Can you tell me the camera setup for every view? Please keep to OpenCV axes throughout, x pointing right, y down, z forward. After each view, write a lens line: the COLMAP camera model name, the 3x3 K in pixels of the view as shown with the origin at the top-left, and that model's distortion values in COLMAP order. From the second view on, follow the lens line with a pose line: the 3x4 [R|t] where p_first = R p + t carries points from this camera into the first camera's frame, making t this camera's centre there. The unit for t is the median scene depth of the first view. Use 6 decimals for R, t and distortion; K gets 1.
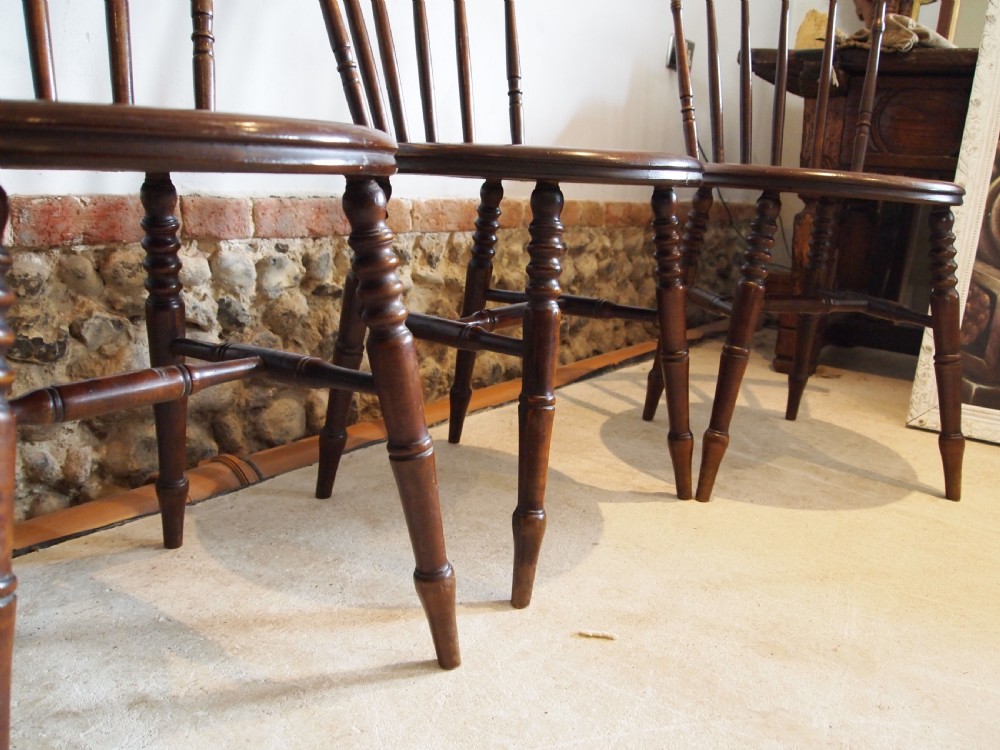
lens RADIAL K [[794.7, 0, 501.8], [0, 794.7, 377.5], [0, 0, 1]] dist [-0.046023, -0.001243]
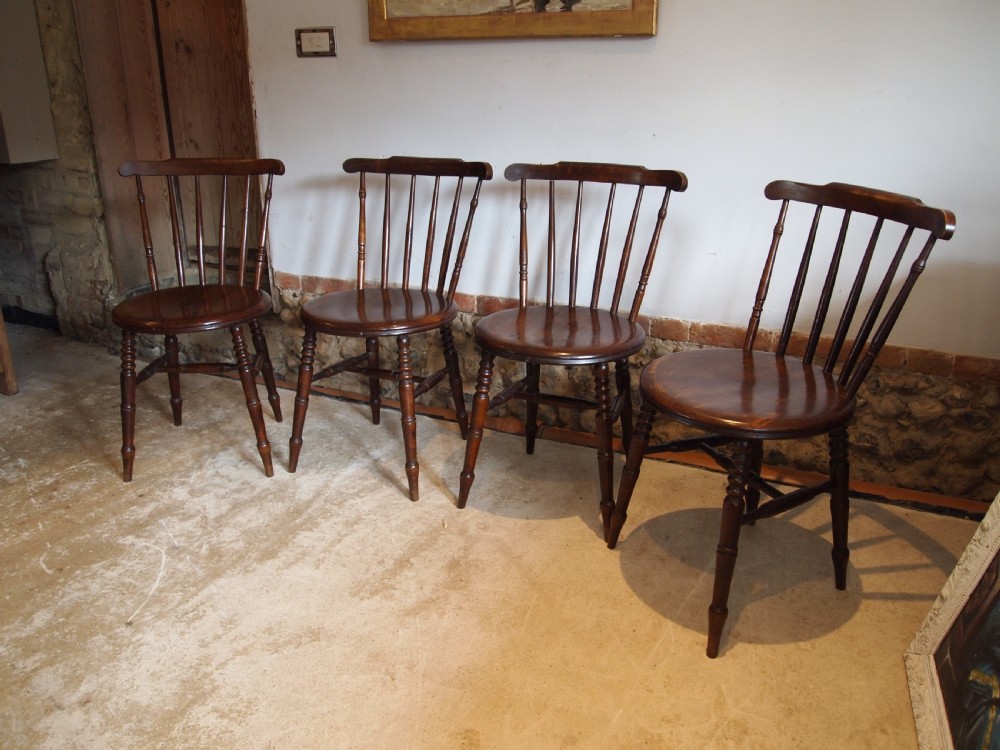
lens RADIAL K [[800.1, 0, 502.3], [0, 800.1, 376.1], [0, 0, 1]] dist [-0.045857, -0.002562]
pose [[0.242507, 0.294158, -0.924479, 1.609317], [-0.231704, 0.942908, 0.239242, -0.518380], [0.942074, 0.156188, 0.296820, 0.239449]]
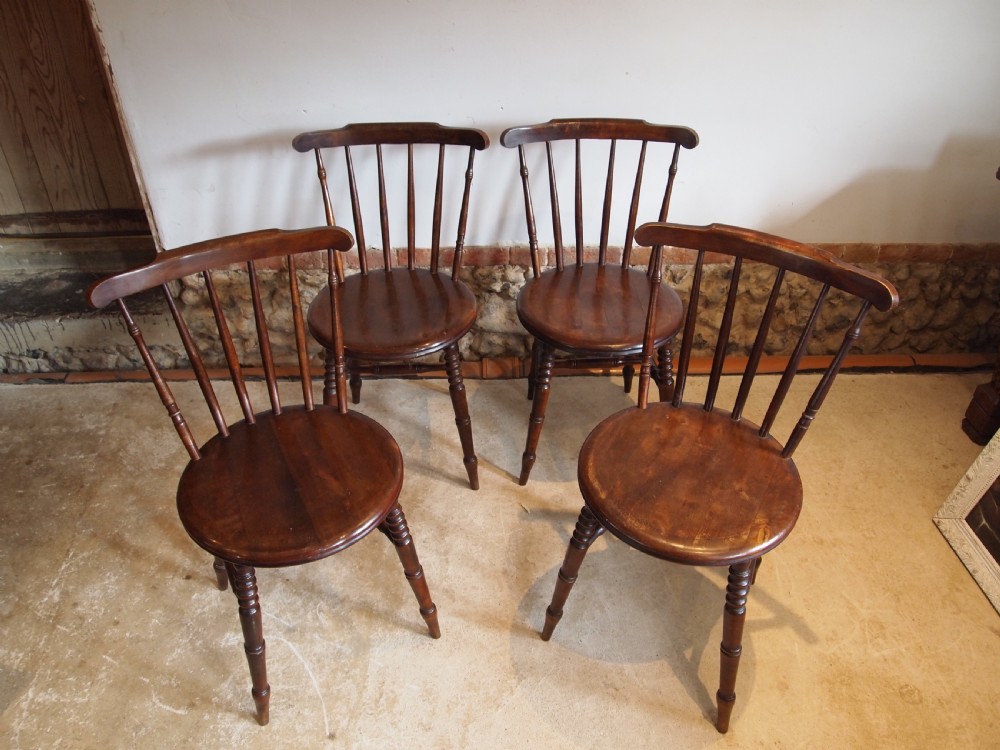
lens RADIAL K [[800.1, 0, 502.3], [0, 800.1, 376.1], [0, 0, 1]] dist [-0.045857, -0.002562]
pose [[0.634953, 0.416259, -0.650817, 1.091938], [-0.158391, 0.894673, 0.417698, -0.782494], [0.756140, -0.162135, 0.634007, -0.442652]]
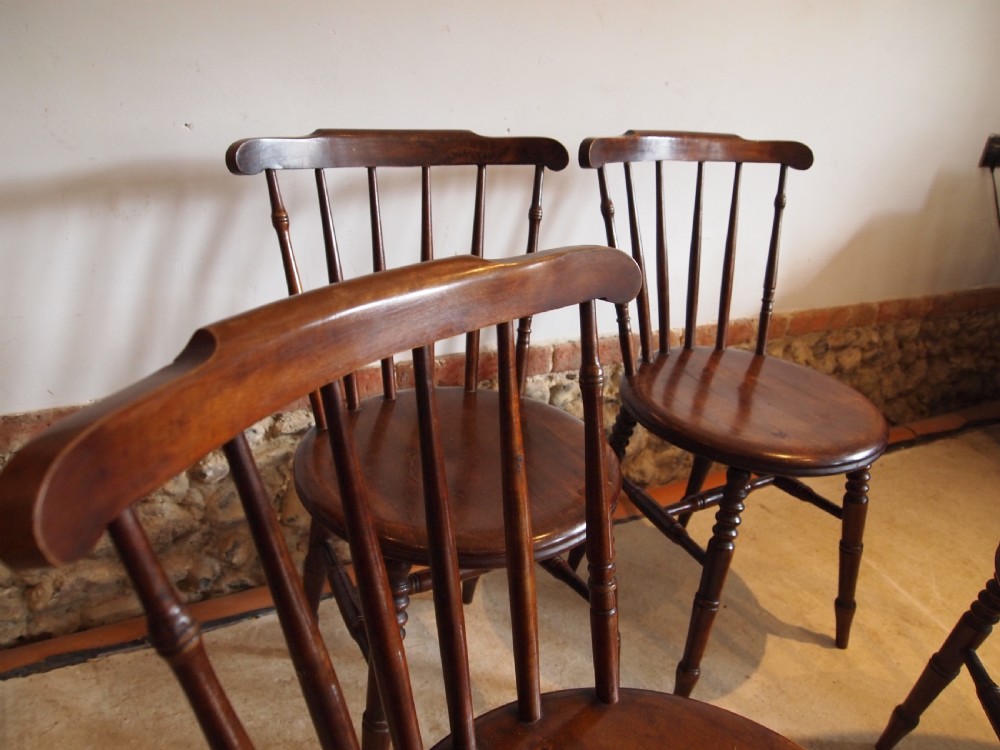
lens RADIAL K [[794.7, 0, 501.8], [0, 794.7, 377.5], [0, 0, 1]] dist [-0.046023, -0.001243]
pose [[0.917210, 0.188355, -0.351069, 0.092342], [-0.134988, 0.975987, 0.170962, -0.401884], [0.374840, -0.109418, 0.920610, -0.300473]]
